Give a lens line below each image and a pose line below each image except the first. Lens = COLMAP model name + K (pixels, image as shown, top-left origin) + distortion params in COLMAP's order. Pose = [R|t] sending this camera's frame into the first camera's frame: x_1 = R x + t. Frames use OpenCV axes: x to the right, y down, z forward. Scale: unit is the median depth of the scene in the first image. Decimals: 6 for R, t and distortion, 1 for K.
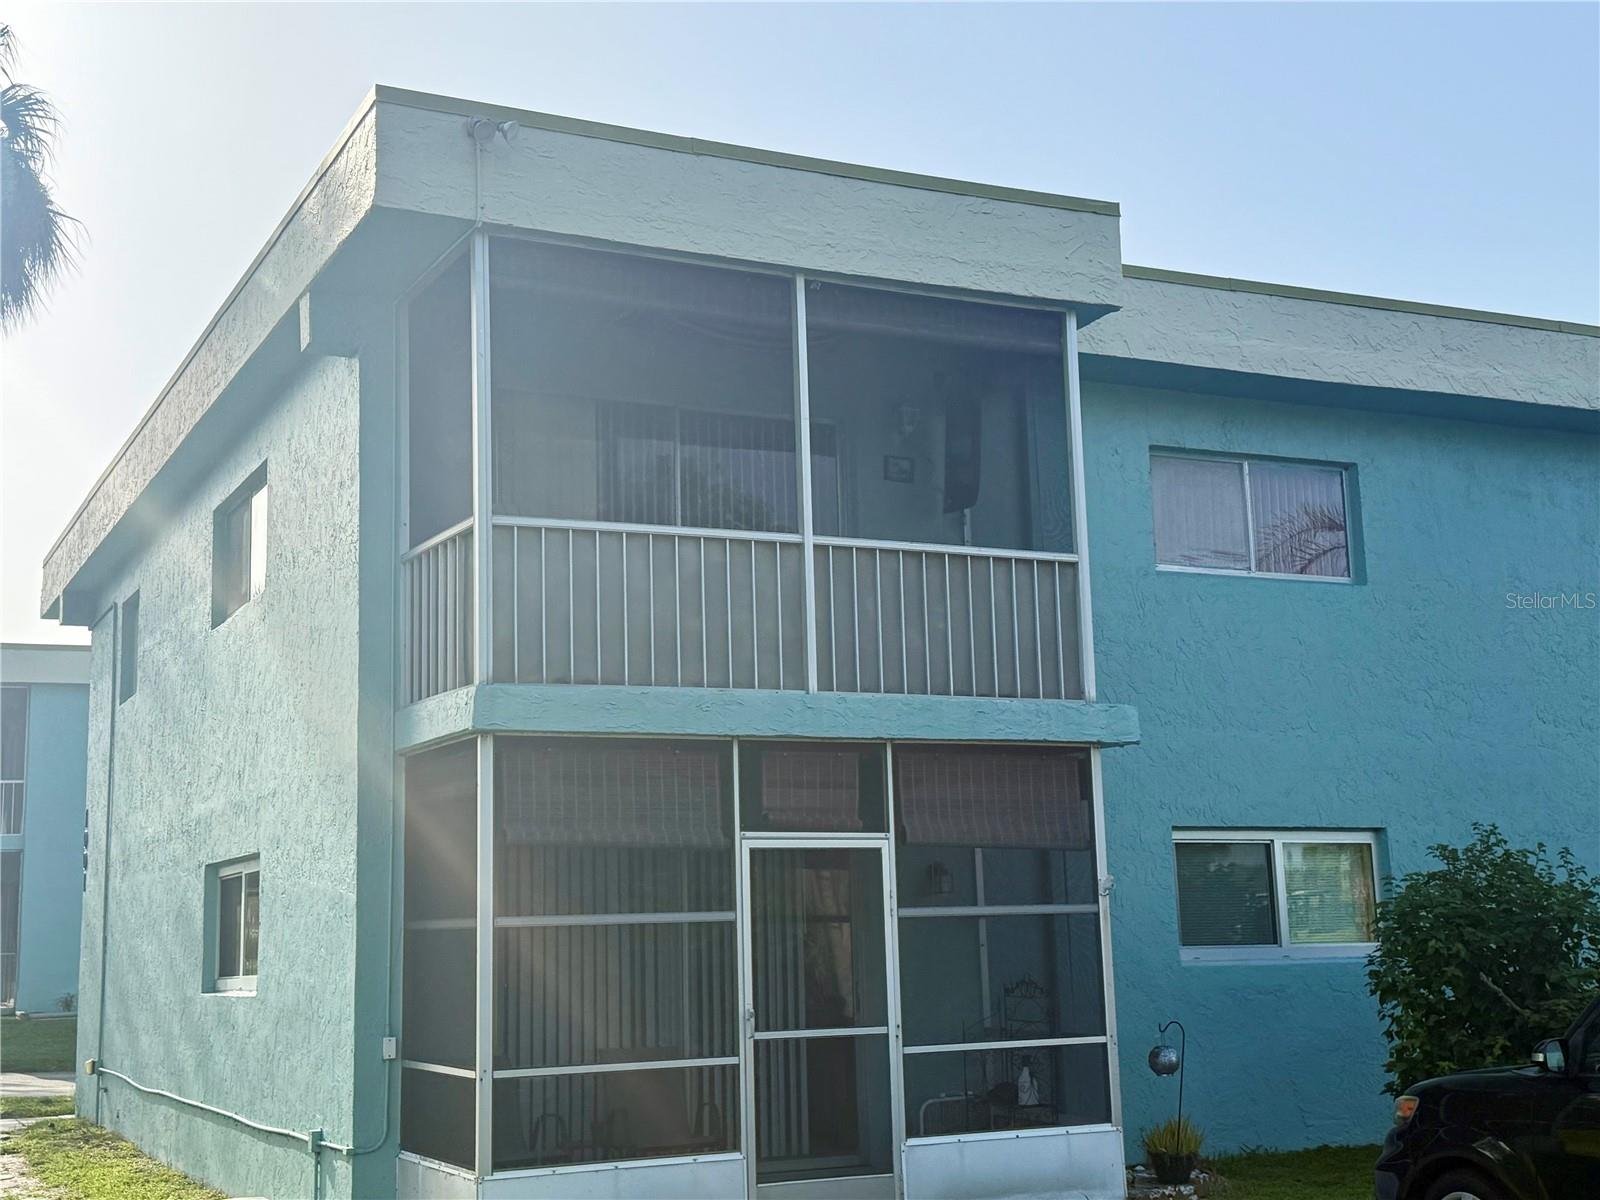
lens RADIAL K [[2054.7, 0, 804.7], [0, 2054.7, 602.2], [0, 0, 1]] dist [0.179712, -0.373369]
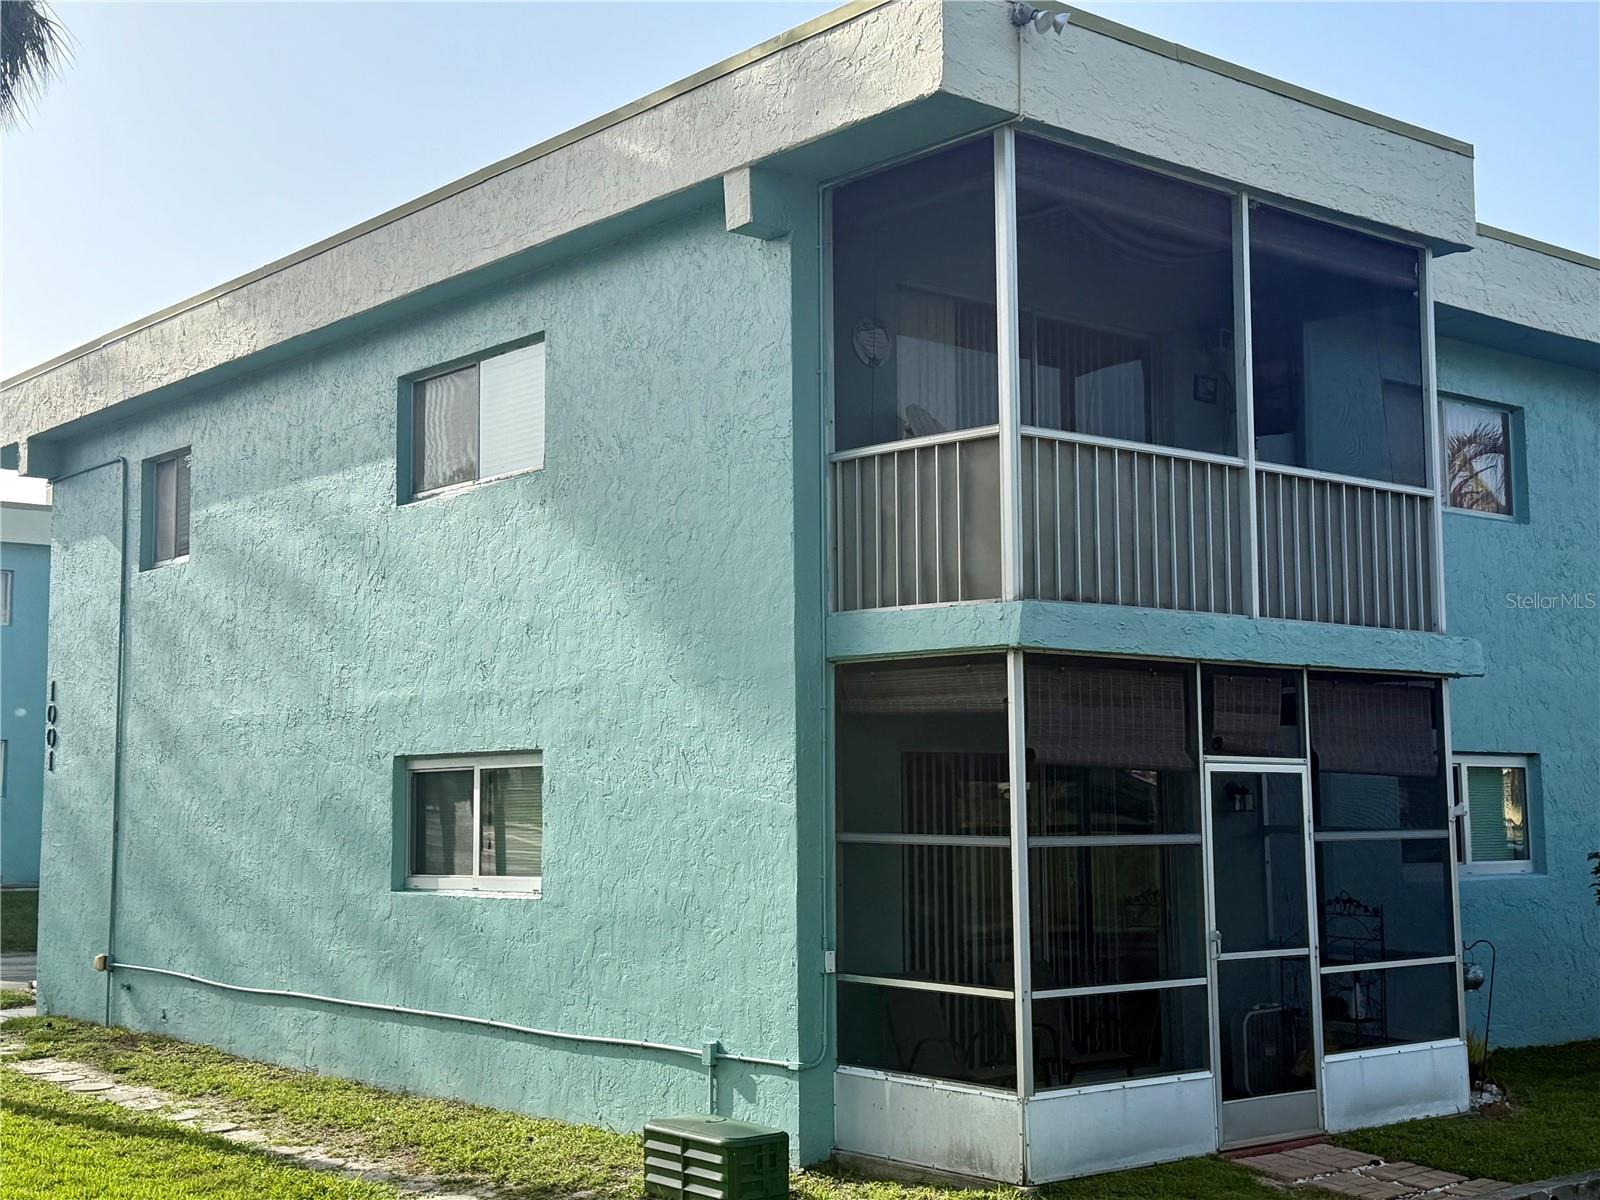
lens RADIAL K [[2054.7, 0, 804.7], [0, 2054.7, 602.2], [0, 0, 1]] dist [0.179712, -0.373369]
pose [[0.969973, 0.044056, 0.239190, -0.445073], [-0.058229, 0.996921, 0.052513, -0.003835], [-0.236140, -0.064864, 0.969552, 0.074588]]
